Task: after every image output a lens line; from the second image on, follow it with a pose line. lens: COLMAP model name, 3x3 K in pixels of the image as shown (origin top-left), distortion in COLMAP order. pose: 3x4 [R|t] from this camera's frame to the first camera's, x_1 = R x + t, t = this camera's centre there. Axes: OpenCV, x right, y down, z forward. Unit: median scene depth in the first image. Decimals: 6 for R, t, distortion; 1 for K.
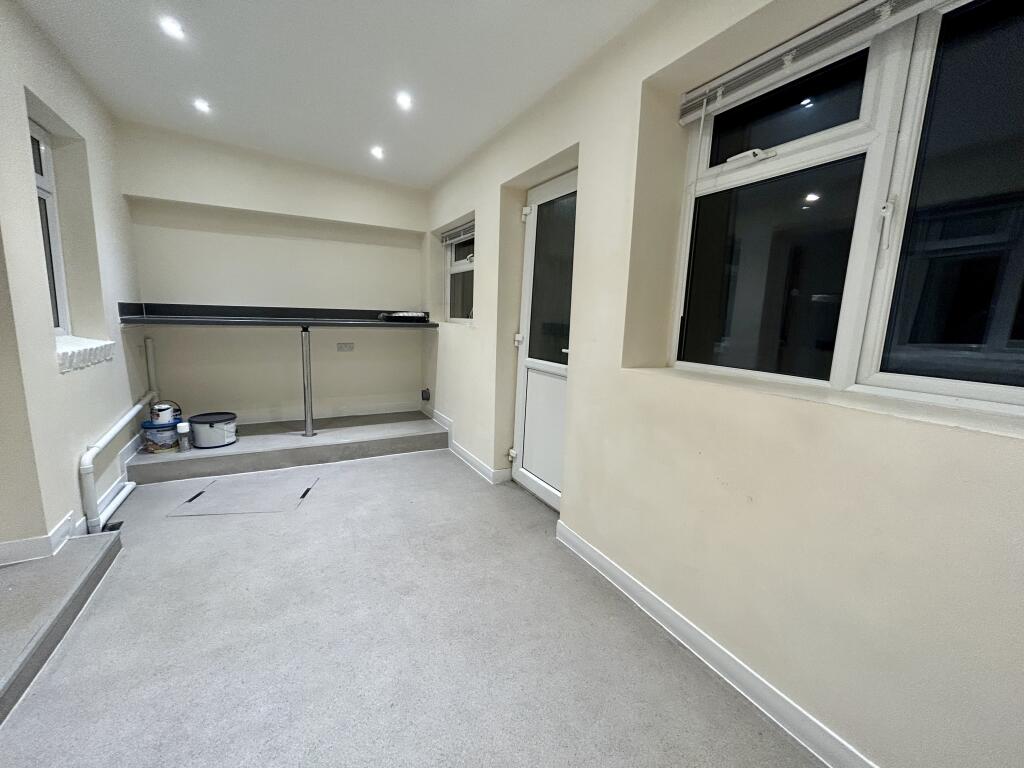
lens RADIAL K [[411.0, 0, 512.0], [0, 411.0, 384.0], [0, 0, 1]] dist [-0.000054, -0.000084]
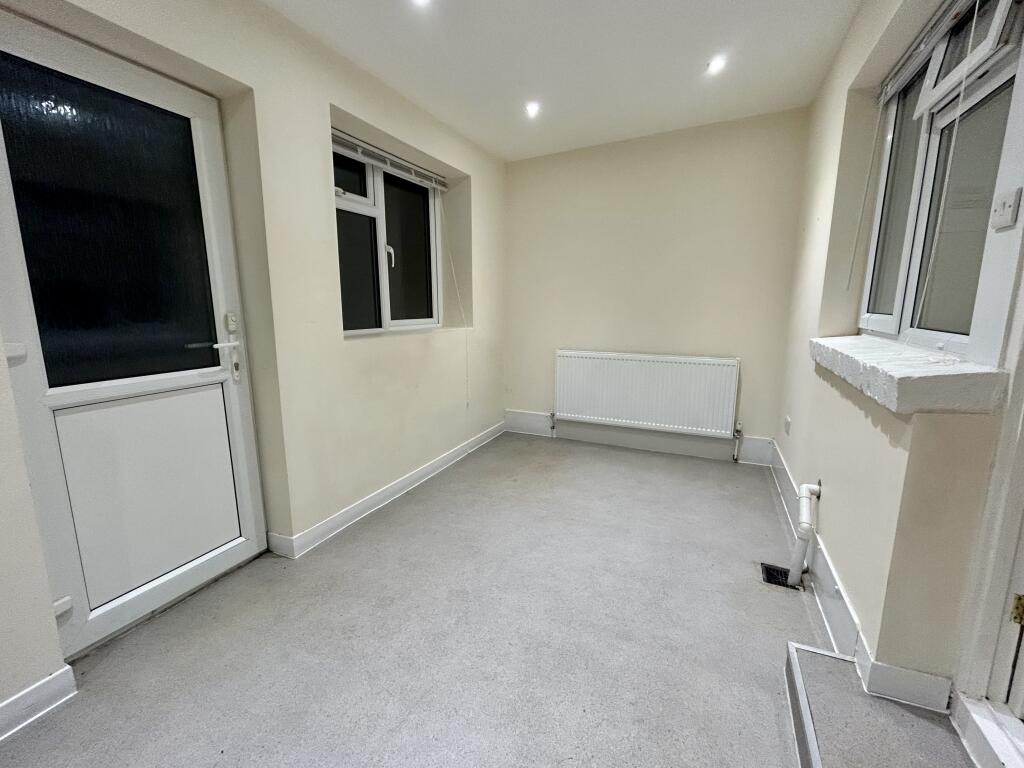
lens RADIAL K [[411.0, 0, 512.0], [0, 411.0, 384.0], [0, 0, 1]] dist [-0.000054, -0.000084]
pose [[-0.580637, -0.197135, 0.789936, -0.941100], [0.112259, 0.941591, 0.317497, -0.236269], [-0.806386, 0.273028, -0.524592, 1.217629]]
